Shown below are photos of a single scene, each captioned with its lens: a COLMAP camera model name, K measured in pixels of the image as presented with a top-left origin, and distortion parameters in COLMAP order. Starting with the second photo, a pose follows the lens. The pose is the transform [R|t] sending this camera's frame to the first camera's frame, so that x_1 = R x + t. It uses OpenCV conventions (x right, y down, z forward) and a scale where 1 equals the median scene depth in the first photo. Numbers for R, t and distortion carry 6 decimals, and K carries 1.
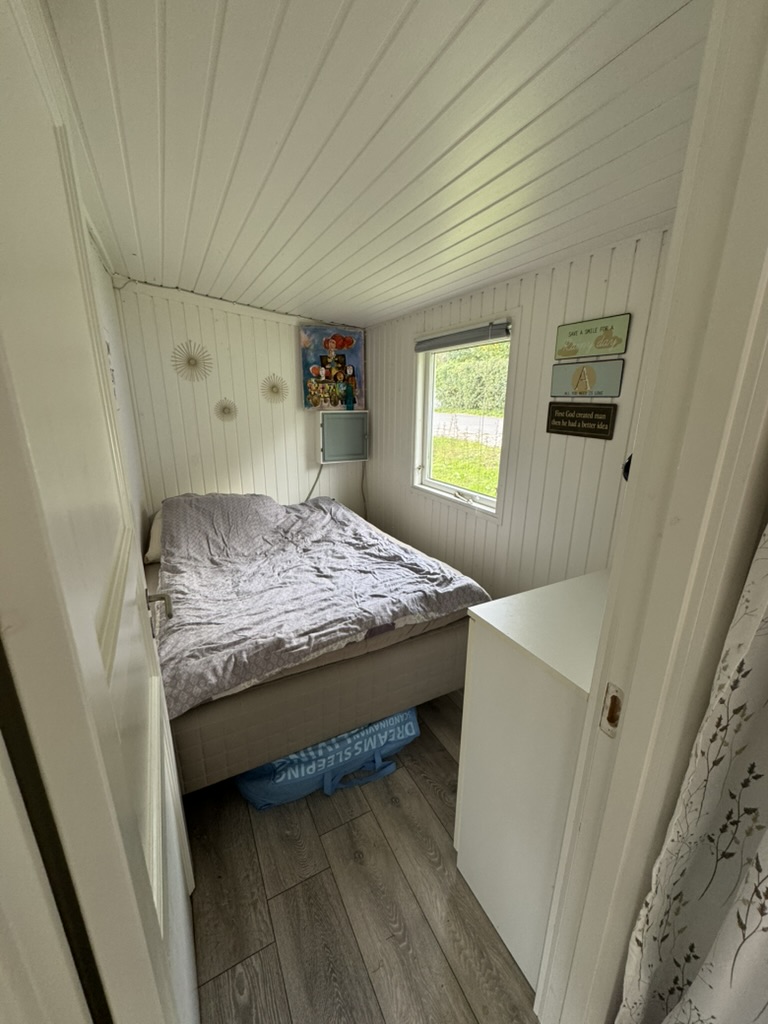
lens RADIAL K [[408.6, 0, 385.4], [0, 408.6, 510.9], [0, 0, 1]] dist [-0.002592, 0.000655]
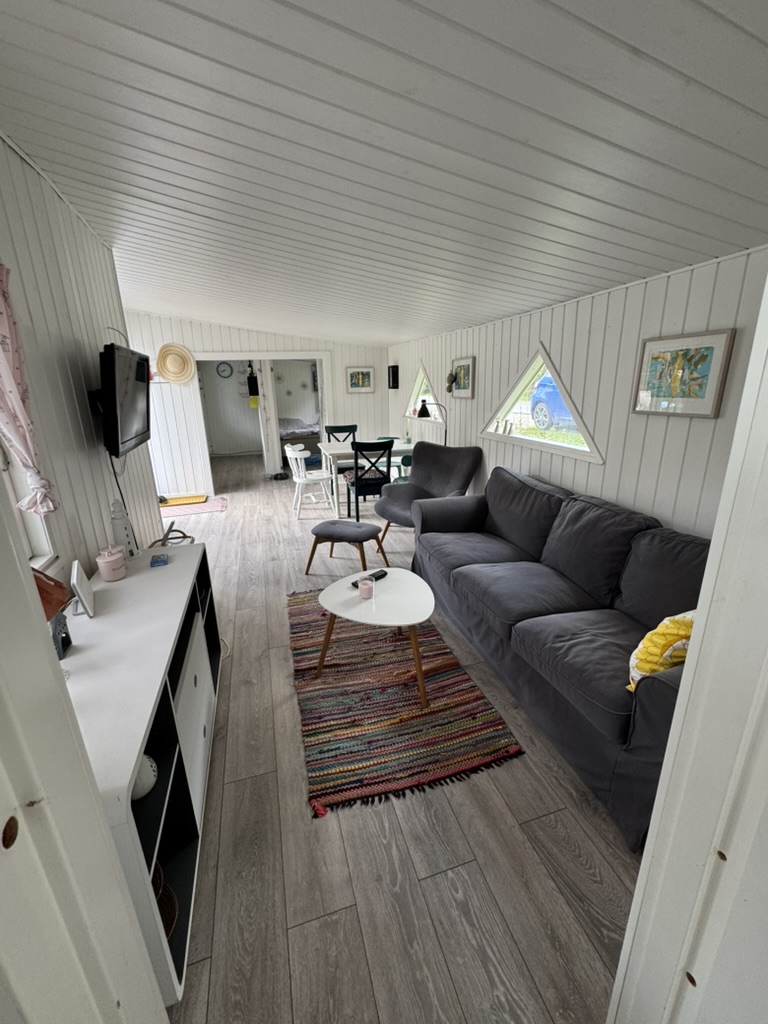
lens RADIAL K [[408.6, 0, 385.4], [0, 408.6, 510.9], [0, 0, 1]] dist [-0.002592, 0.000655]
pose [[0.985194, 0.018089, -0.170486, 1.151268], [-0.014838, 0.999683, 0.020326, 0.756128], [0.170800, -0.017496, 0.985150, -2.562320]]
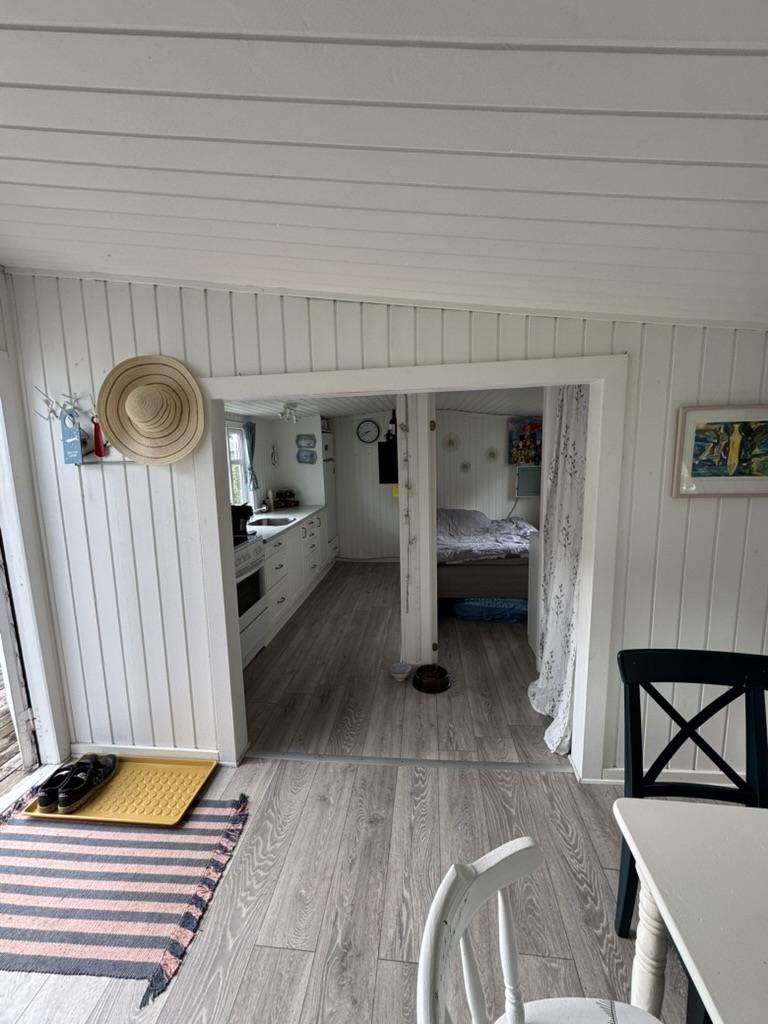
lens RADIAL K [[408.6, 0, 385.4], [0, 408.6, 510.9], [0, 0, 1]] dist [-0.002592, 0.000655]
pose [[0.838070, 0.047659, -0.543477, 0.430456], [-0.118142, 0.988393, -0.095506, 0.230713], [0.532617, 0.144248, 0.833973, -0.947066]]
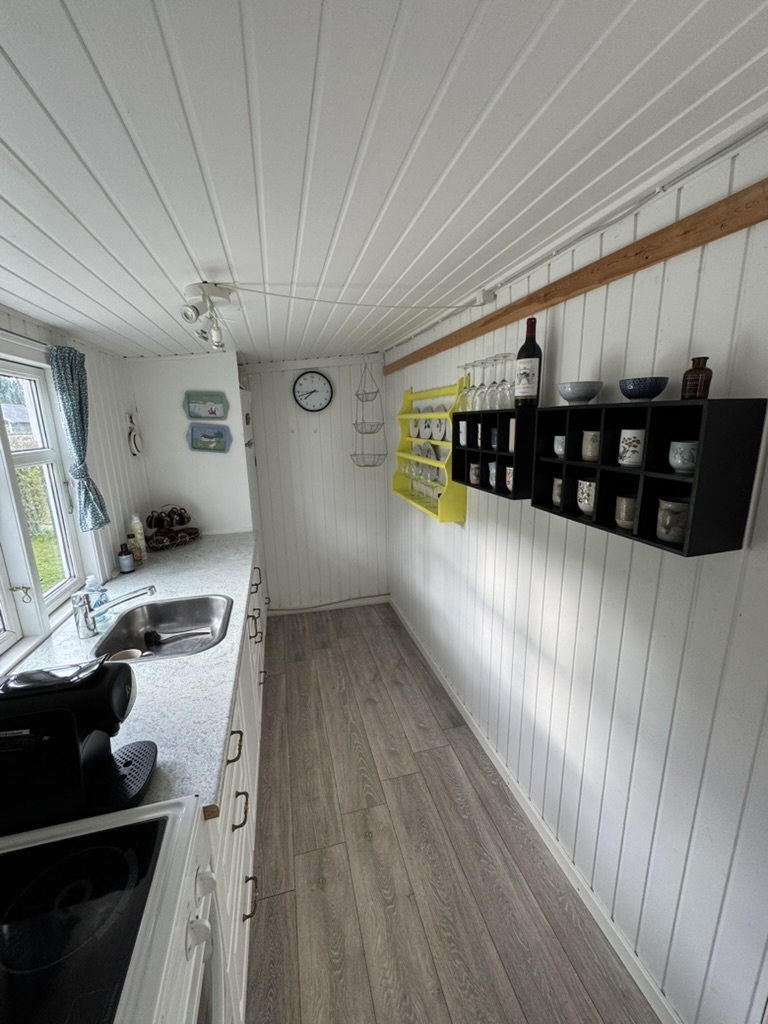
lens RADIAL K [[408.0, 0, 385.7], [0, 408.0, 512.2], [0, 0, 1]] dist [-0.001443, 0.000038]
pose [[0.975167, 0.024445, -0.220116, -0.447283], [-0.037239, 0.997837, -0.054164, 0.017546], [0.218316, 0.061016, 0.973969, -0.308302]]
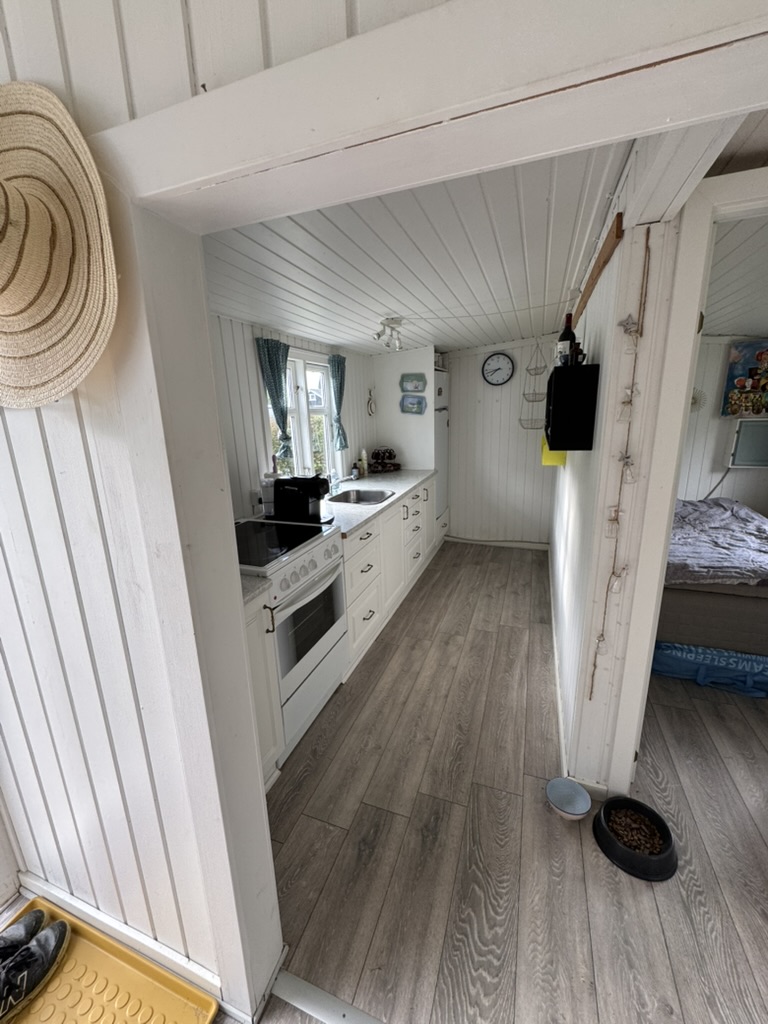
lens RADIAL K [[408.6, 0, 385.4], [0, 408.6, 510.9], [0, 0, 1]] dist [-0.002592, 0.000655]
pose [[0.675095, 0.153806, -0.721519, 0.037147], [-0.169174, 0.984239, 0.051521, 0.136167], [0.718071, 0.087281, 0.690475, -0.551679]]
